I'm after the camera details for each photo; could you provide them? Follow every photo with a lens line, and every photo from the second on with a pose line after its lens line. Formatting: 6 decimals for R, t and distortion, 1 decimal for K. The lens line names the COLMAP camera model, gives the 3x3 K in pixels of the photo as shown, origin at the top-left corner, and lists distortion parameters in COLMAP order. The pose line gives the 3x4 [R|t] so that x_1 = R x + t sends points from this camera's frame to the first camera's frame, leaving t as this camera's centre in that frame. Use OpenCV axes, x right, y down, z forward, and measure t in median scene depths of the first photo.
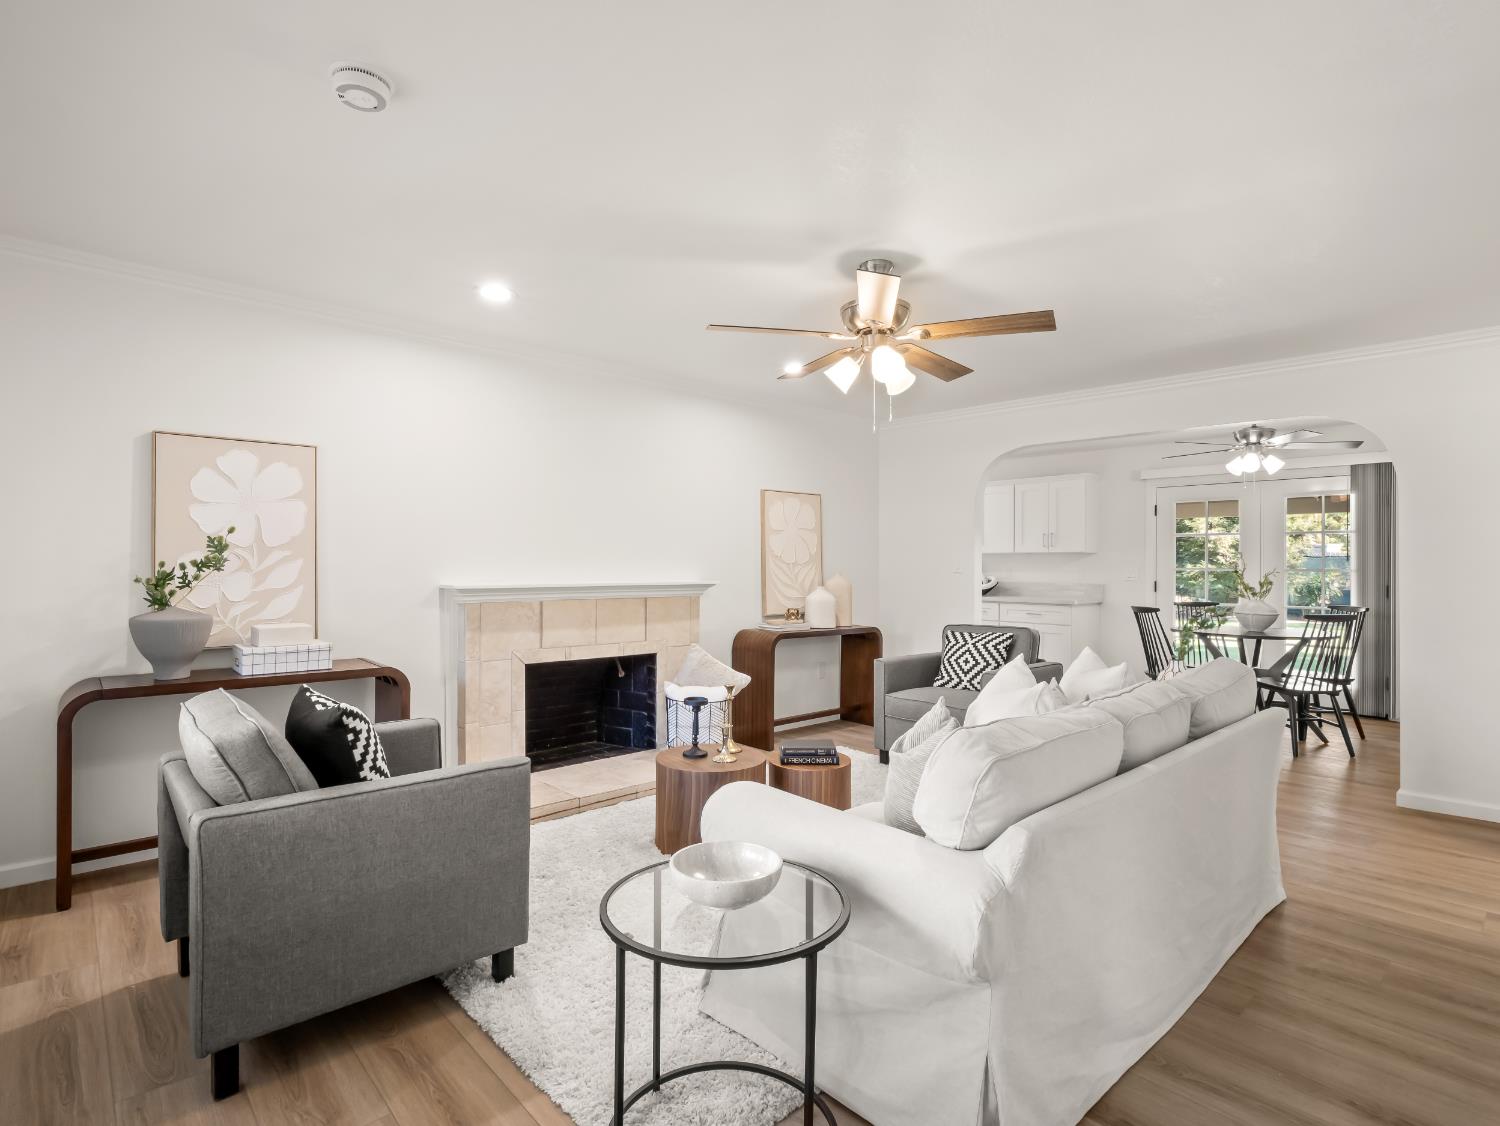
lens RADIAL K [[764.3, 0, 749.7], [0, 764.3, 545.3], [0, 0, 1]] dist [-0.000297, -0.001111]
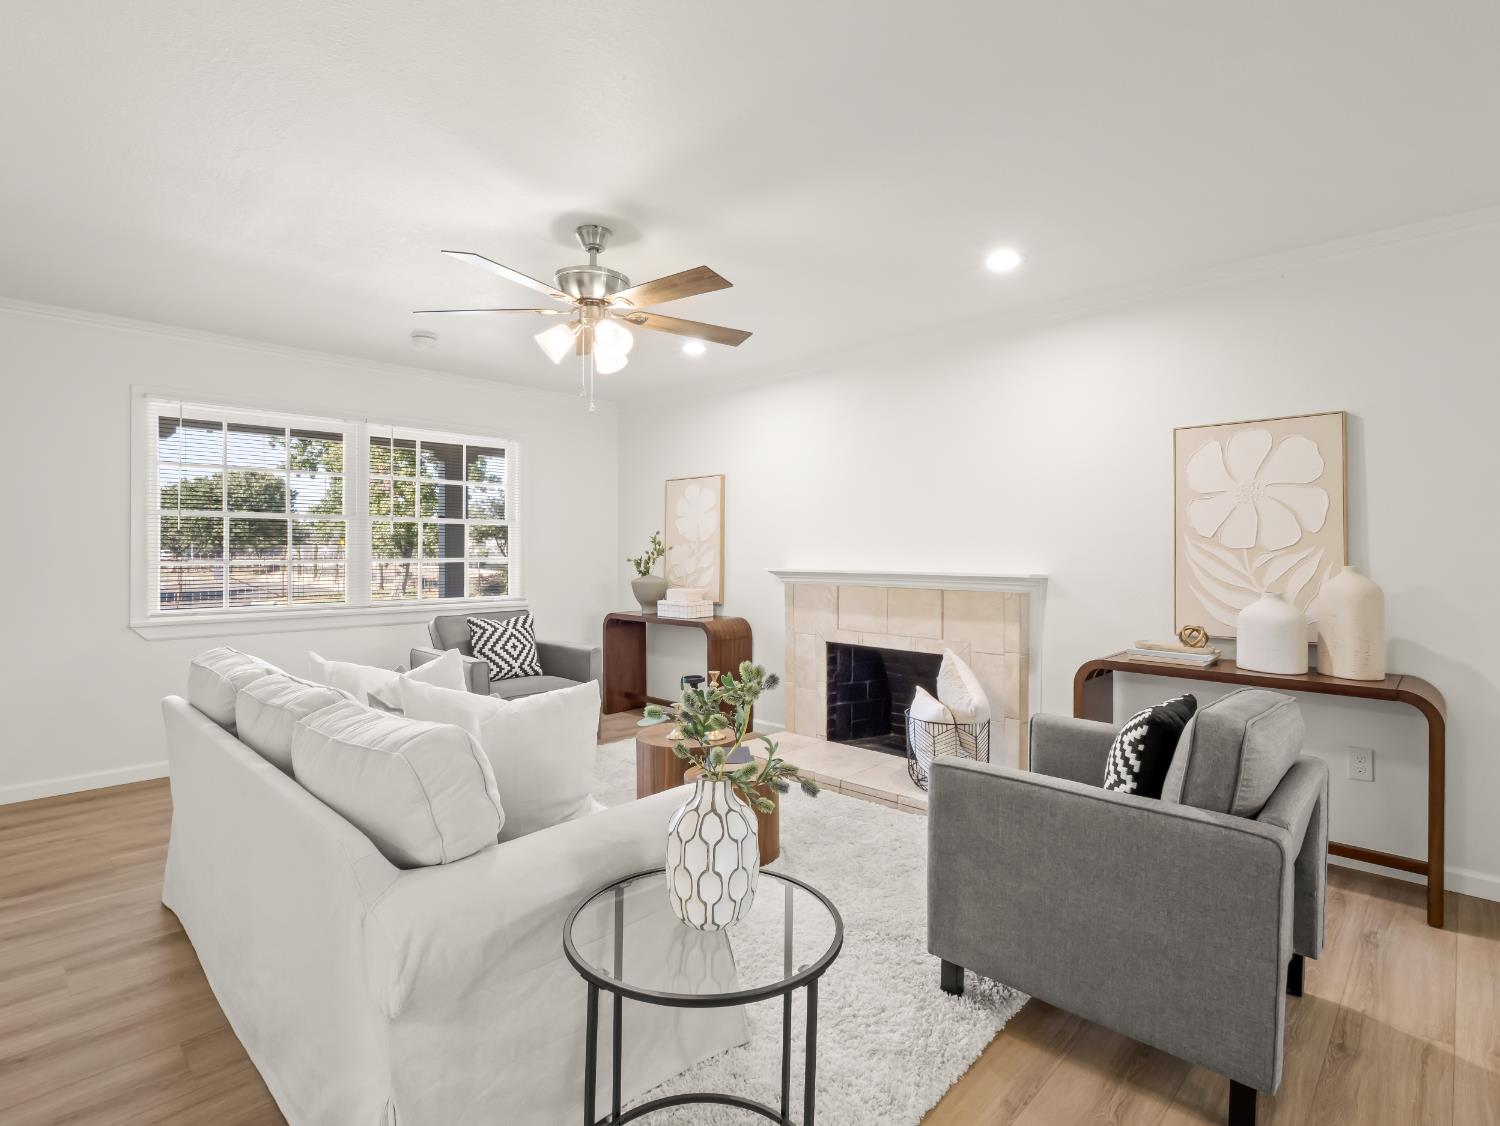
lens RADIAL K [[764.3, 0, 749.7], [0, 764.3, 545.3], [0, 0, 1]] dist [-0.000297, -0.001111]
pose [[0.062304, -0.021969, -0.997815, 1.108877], [0.016193, 0.999648, -0.020998, 0.050667], [0.997926, -0.014850, 0.062637, 1.119983]]
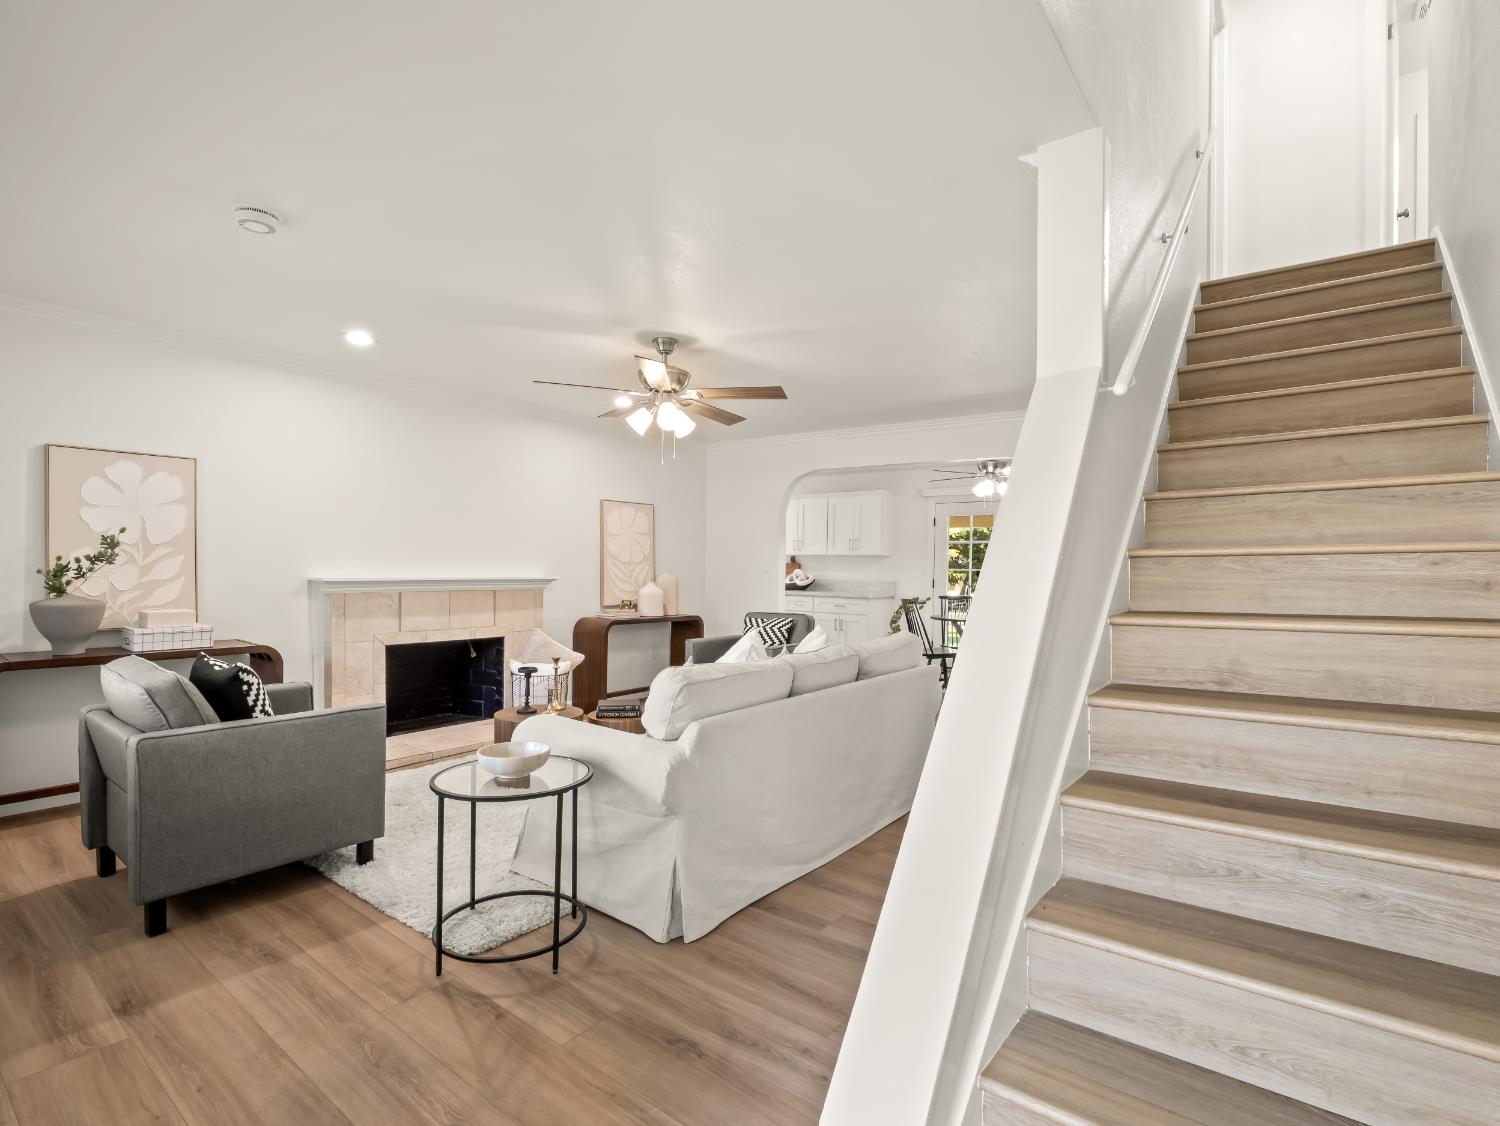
lens RADIAL K [[736.3, 0, 750.0], [0, 736.3, 563.0], [0, 0, 1]] dist [-0.001695, -0.005798]
pose [[0.985853, 0.009834, 0.167326, 0.097313], [-0.014130, 0.999600, 0.024502, -0.010709], [-0.167018, -0.026520, 0.985597, -0.295196]]
